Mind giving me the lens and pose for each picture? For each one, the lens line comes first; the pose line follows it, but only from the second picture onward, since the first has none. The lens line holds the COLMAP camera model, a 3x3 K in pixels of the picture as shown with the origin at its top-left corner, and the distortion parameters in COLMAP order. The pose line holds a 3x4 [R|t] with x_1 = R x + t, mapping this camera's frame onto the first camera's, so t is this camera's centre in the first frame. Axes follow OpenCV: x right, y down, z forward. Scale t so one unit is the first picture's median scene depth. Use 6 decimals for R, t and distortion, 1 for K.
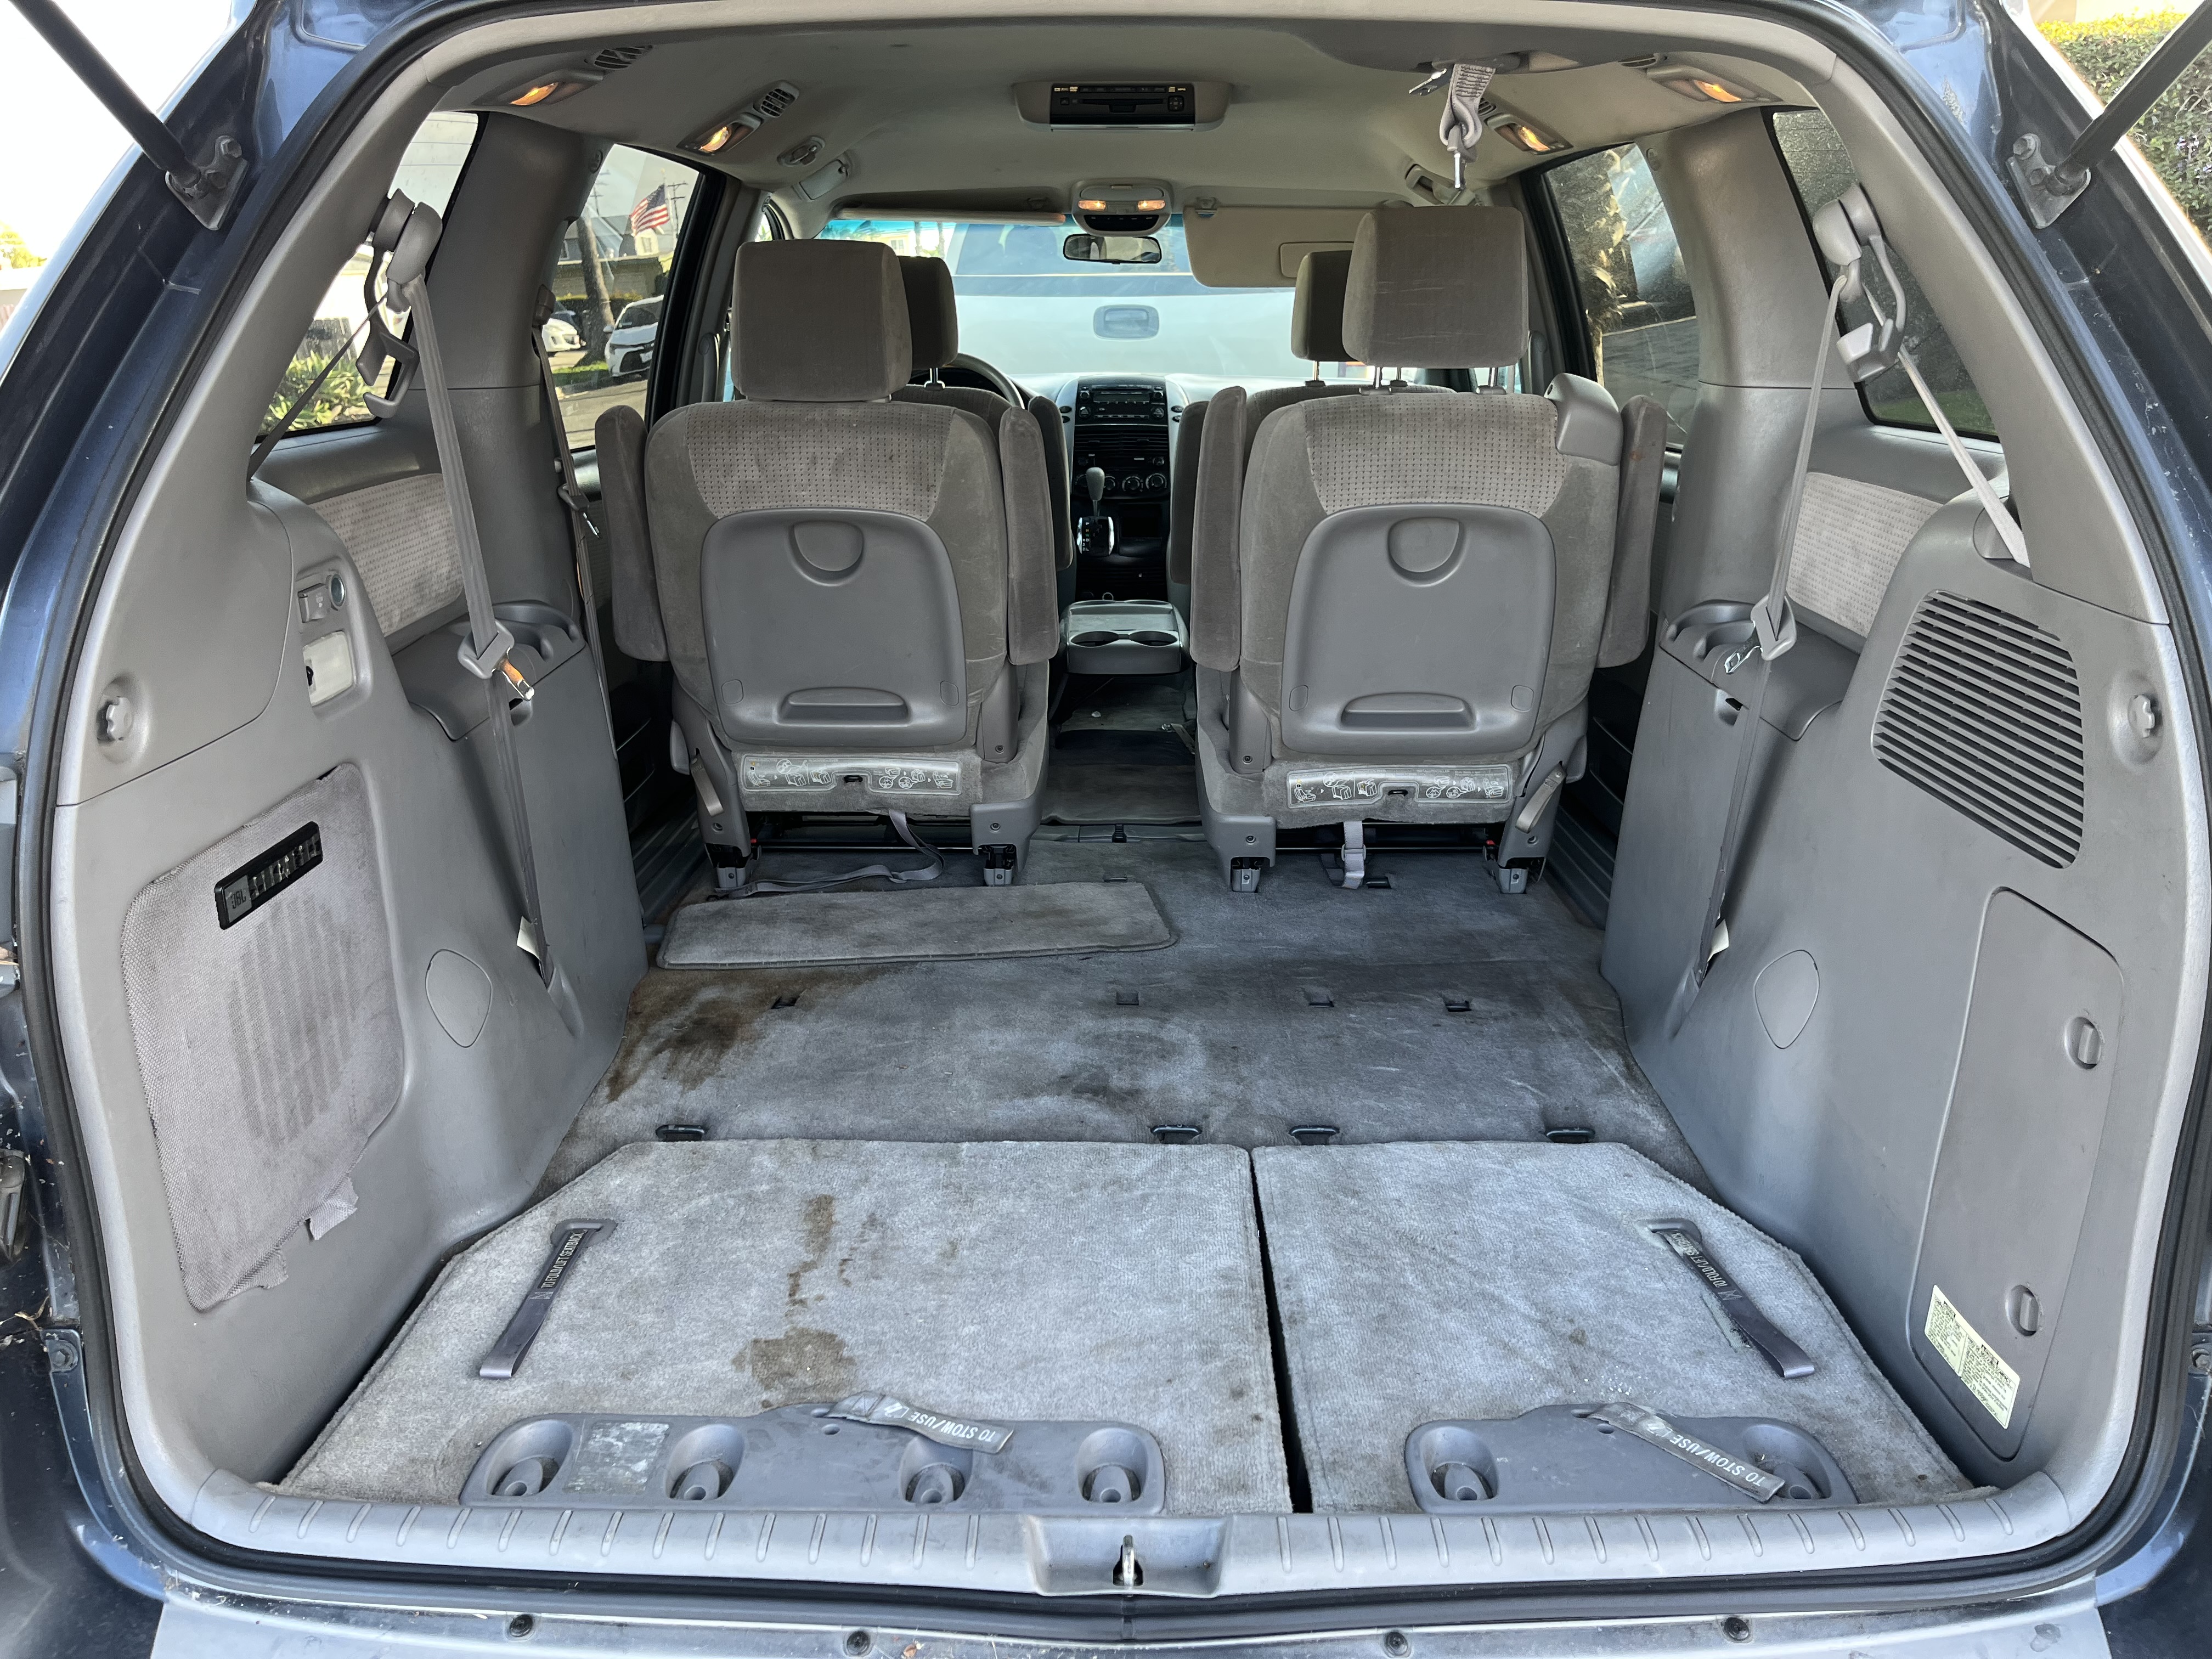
lens RADIAL K [[1721.5, 0, 1106.7], [0, 1721.5, 841.5], [0, 0, 1]] dist [0.026504, -0.070068]
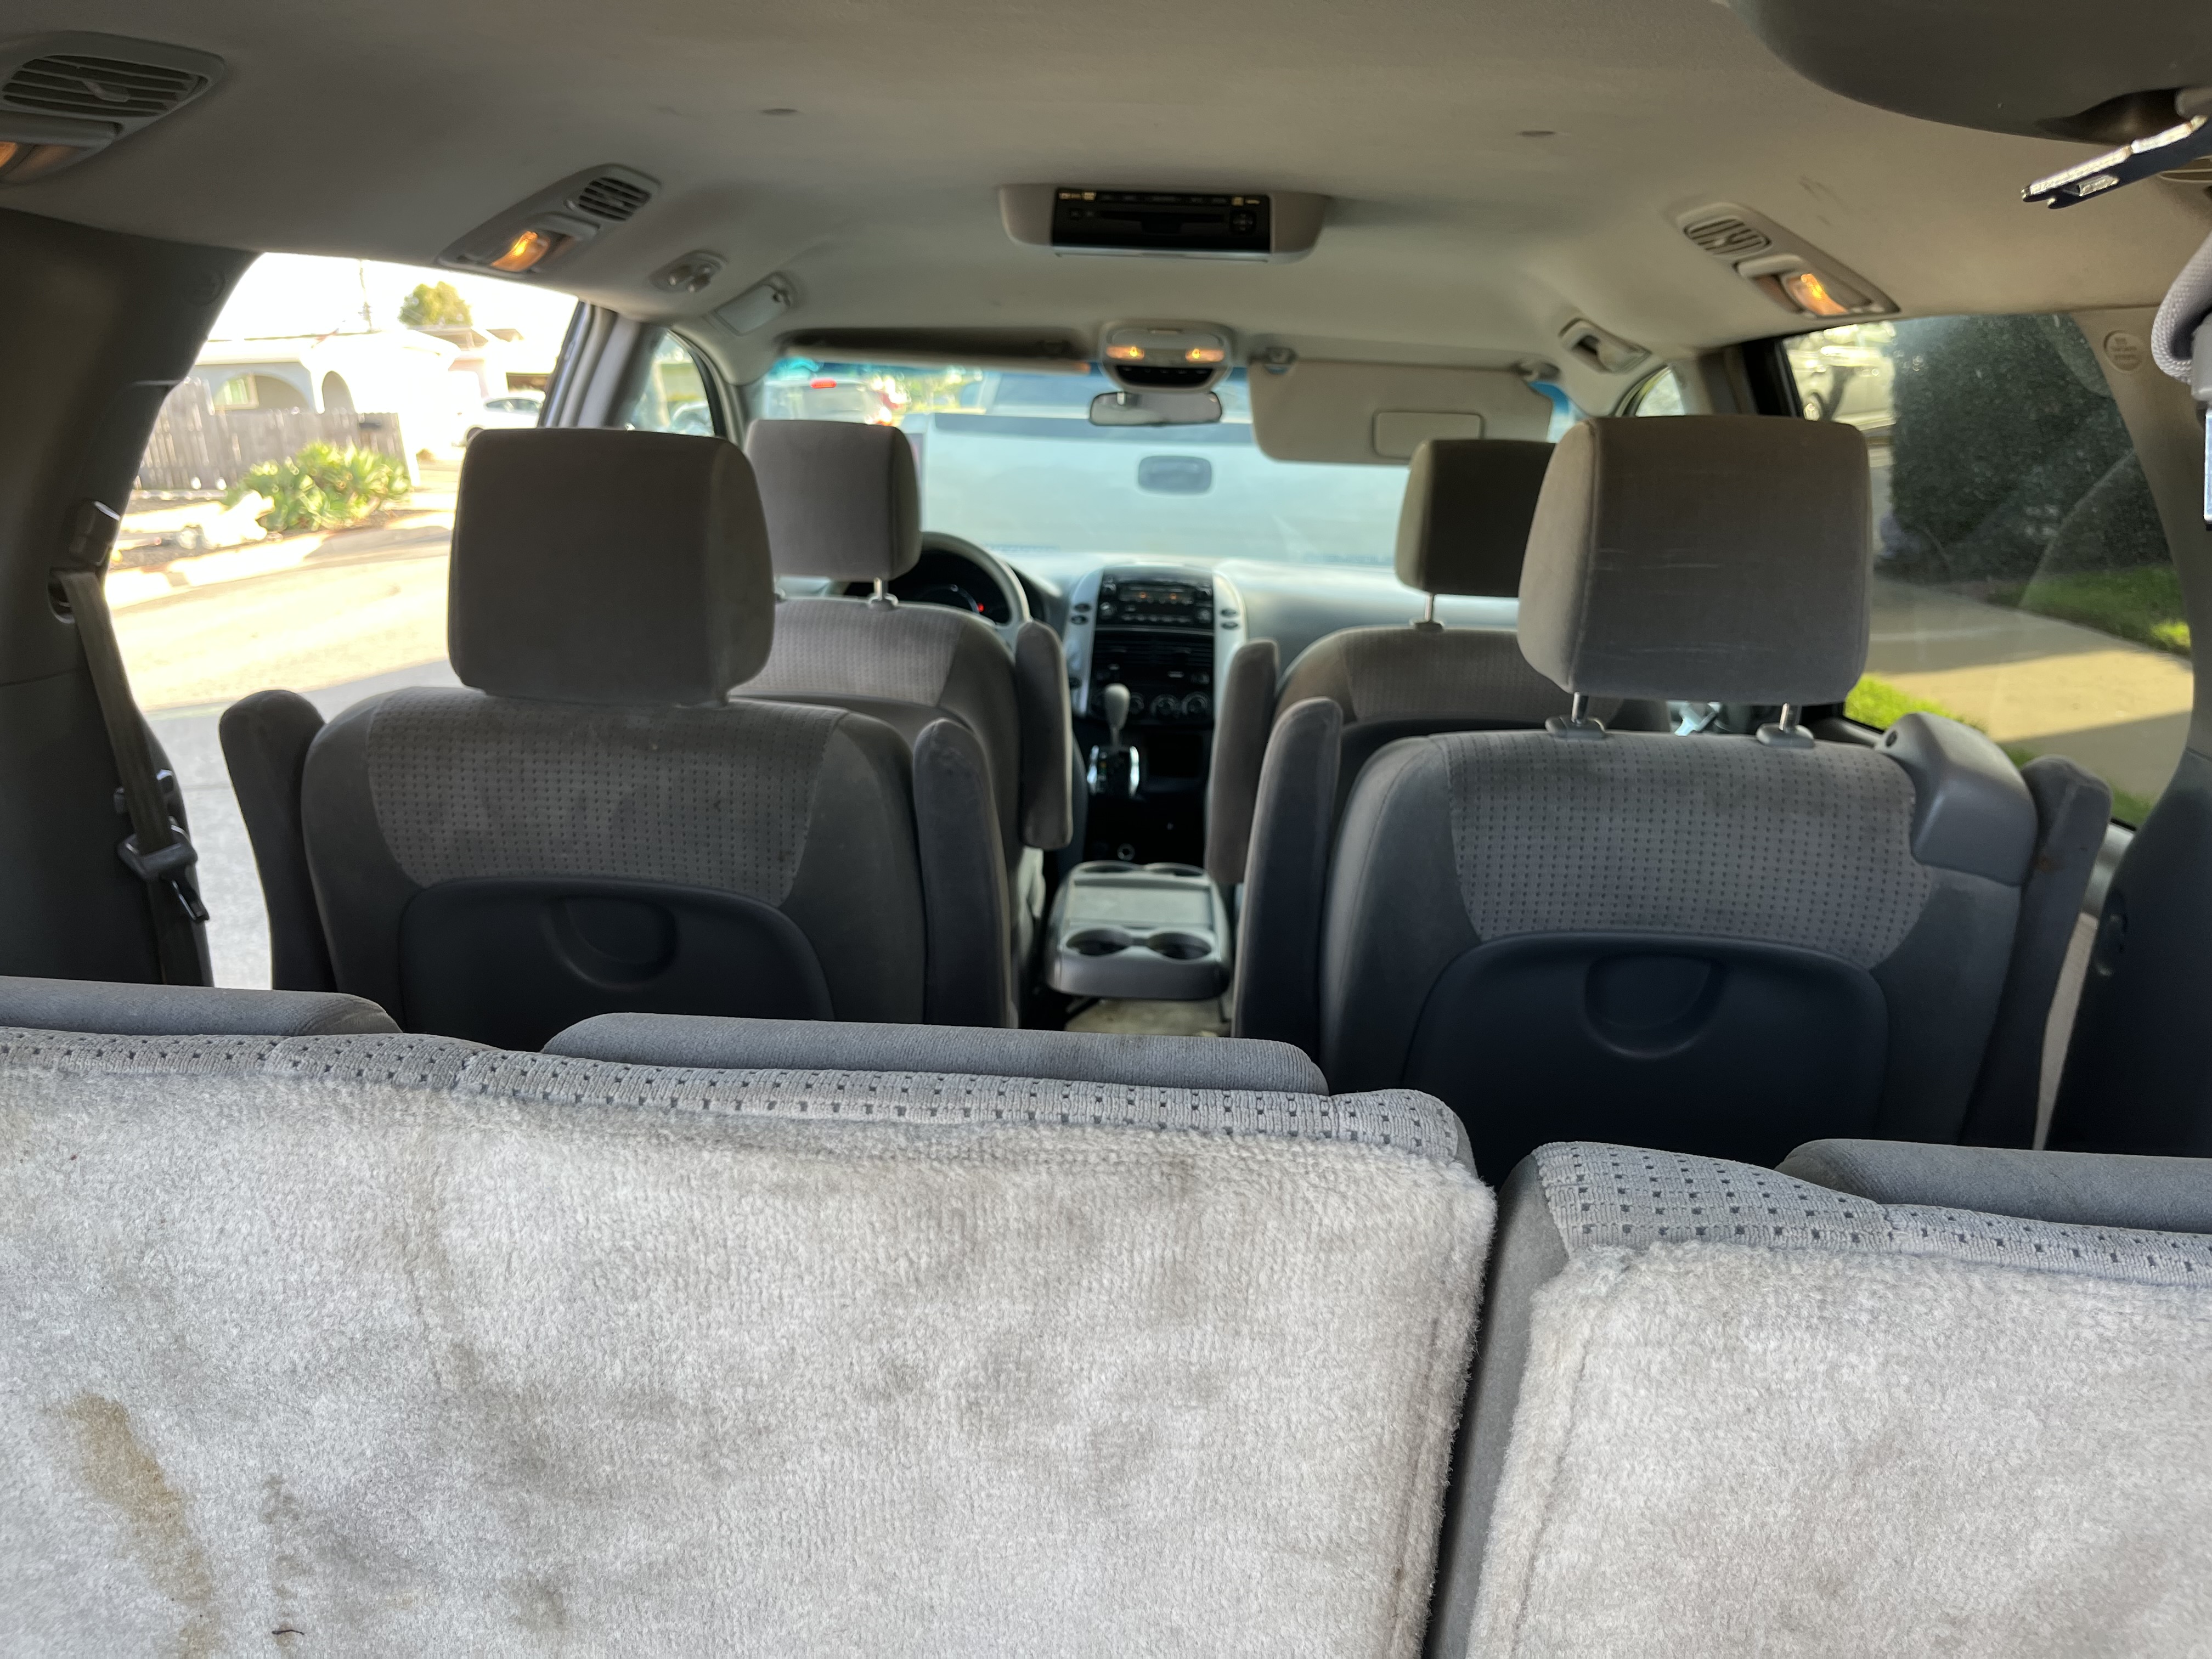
lens RADIAL K [[1721.5, 0, 1090.1], [0, 1721.5, 823.9], [0, 0, 1]] dist [0.026504, -0.070068]
pose [[0.998339, 0.046401, -0.034159, 0.029701], [-0.048705, 0.996356, -0.070018, -0.292298], [0.030786, 0.071565, 0.996961, 0.700202]]
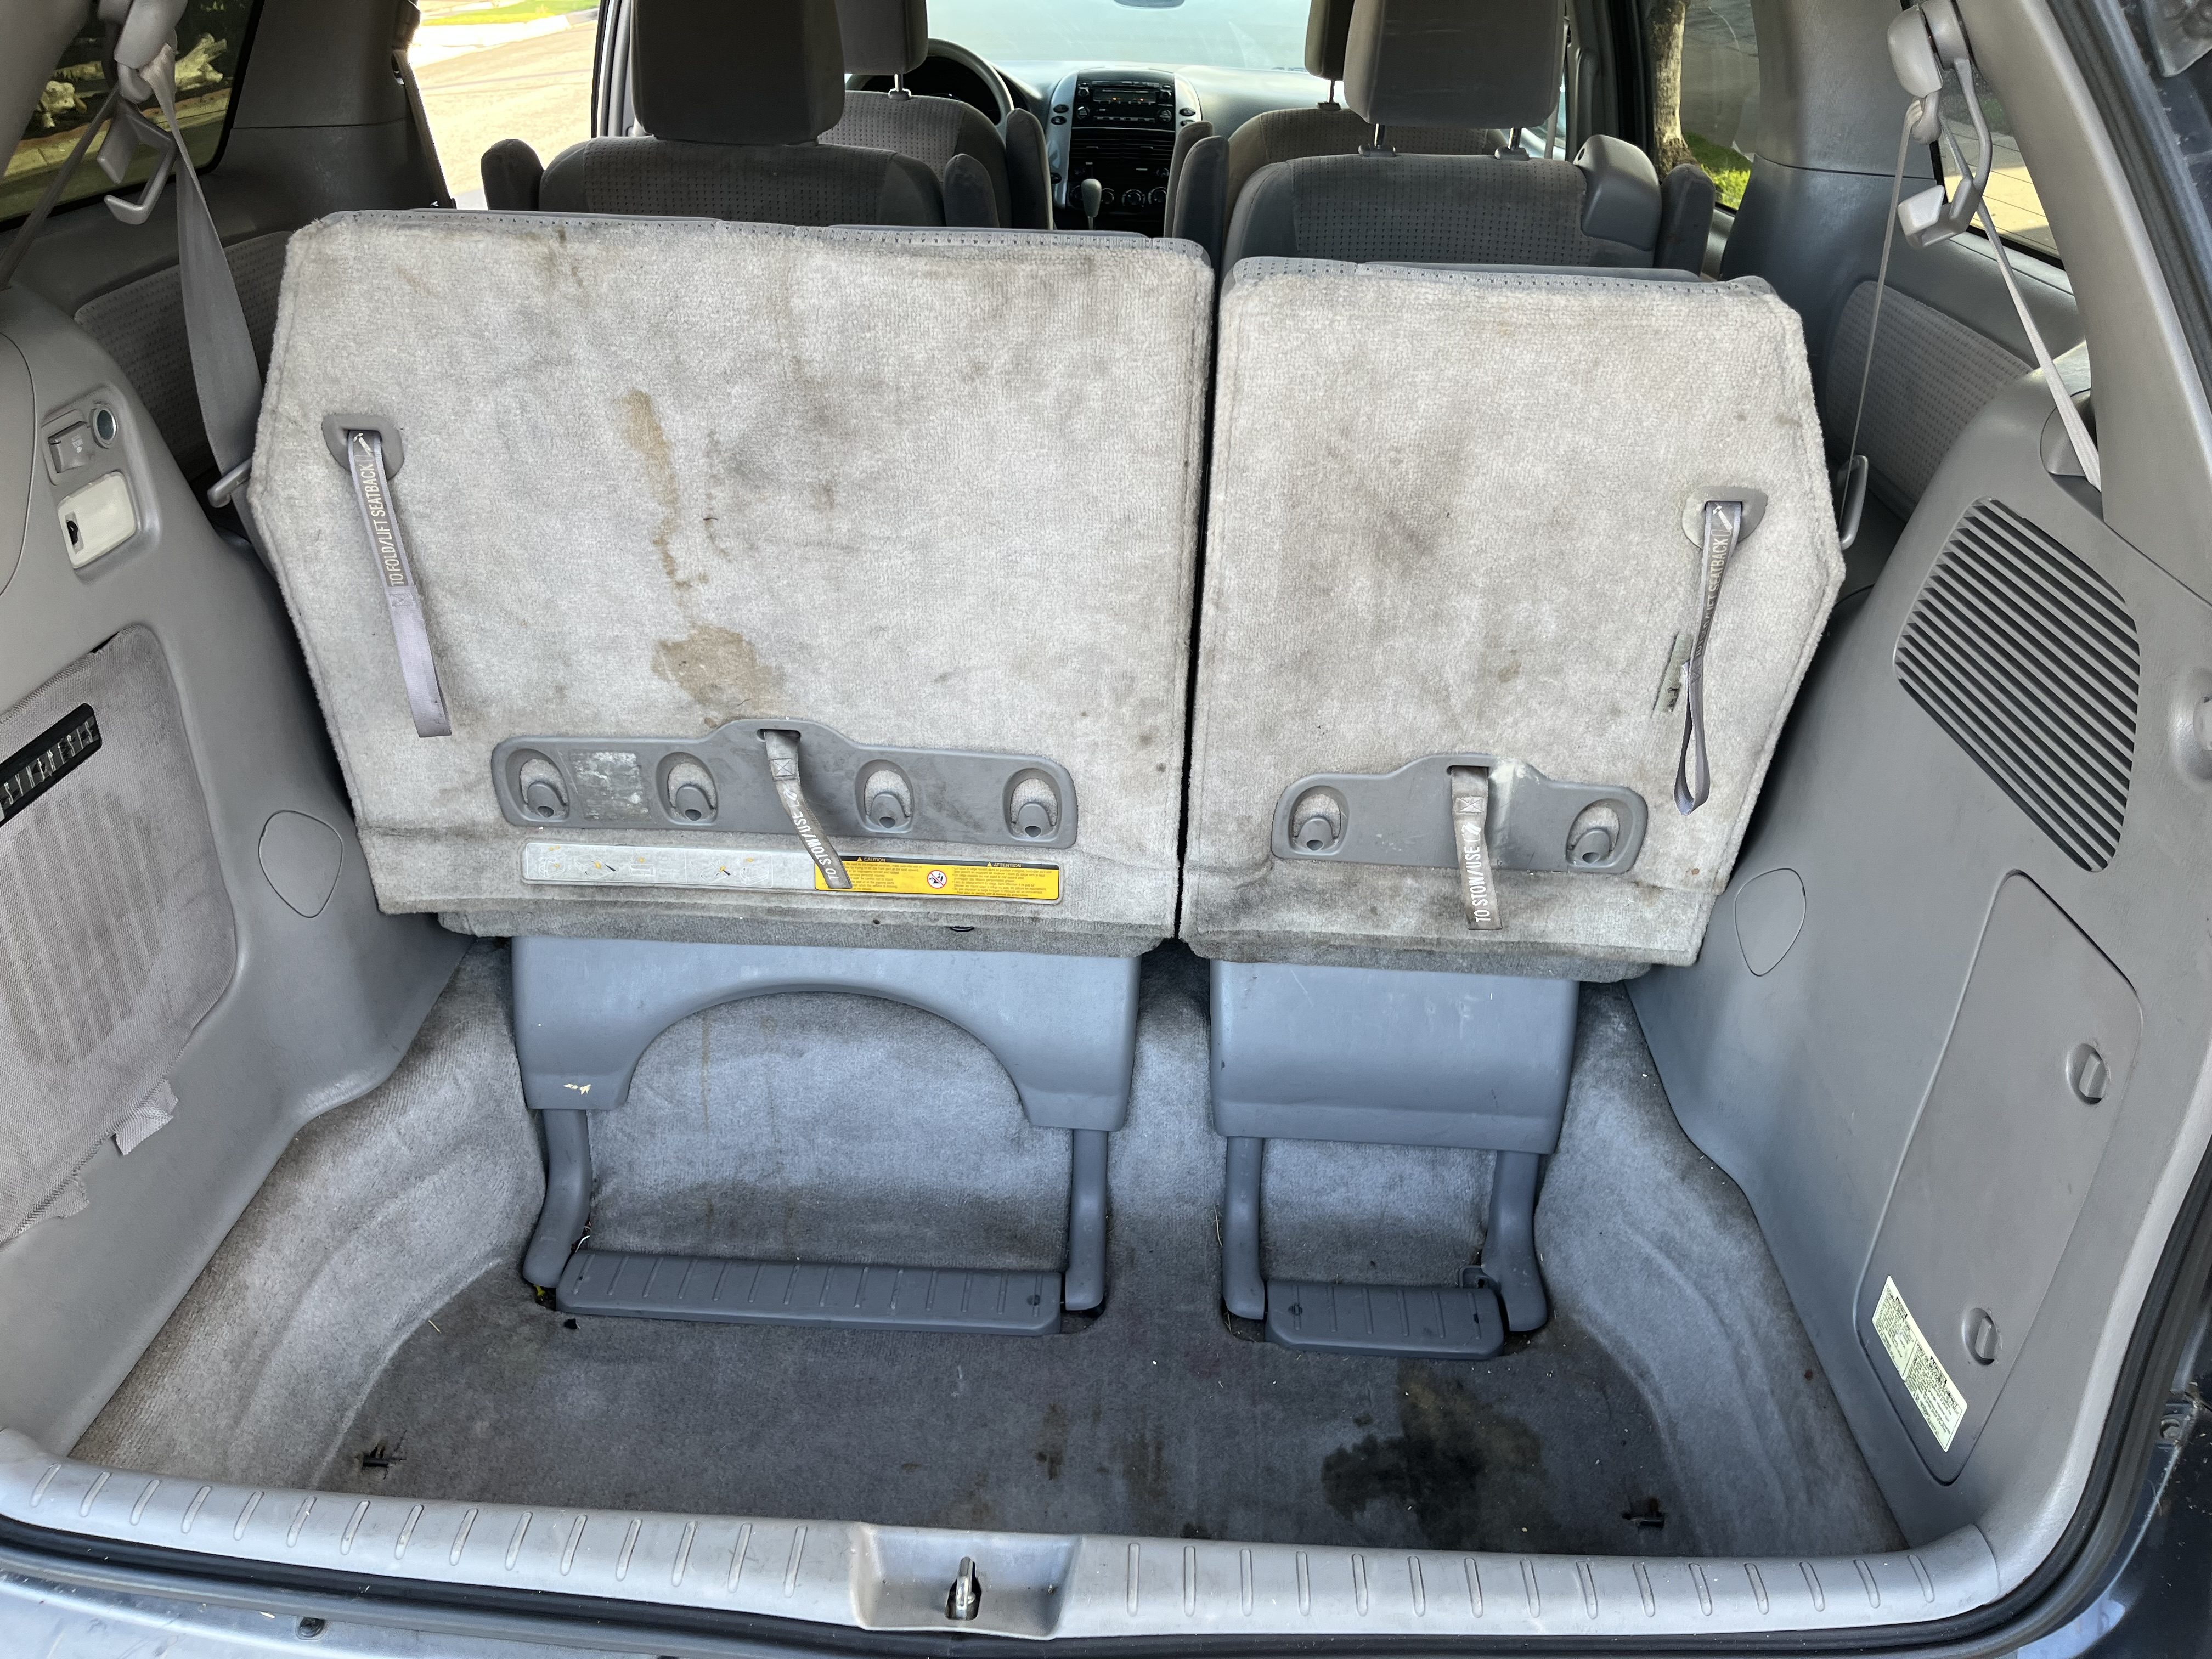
lens RADIAL K [[1721.5, 0, 1101.7], [0, 1721.5, 841.5], [0, 0, 1]] dist [0.026504, -0.070068]
pose [[0.999218, 0.036878, -0.014269, 0.069431], [-0.033646, 0.982509, 0.183153, -0.119690], [0.020774, -0.182529, 0.982981, 0.138508]]
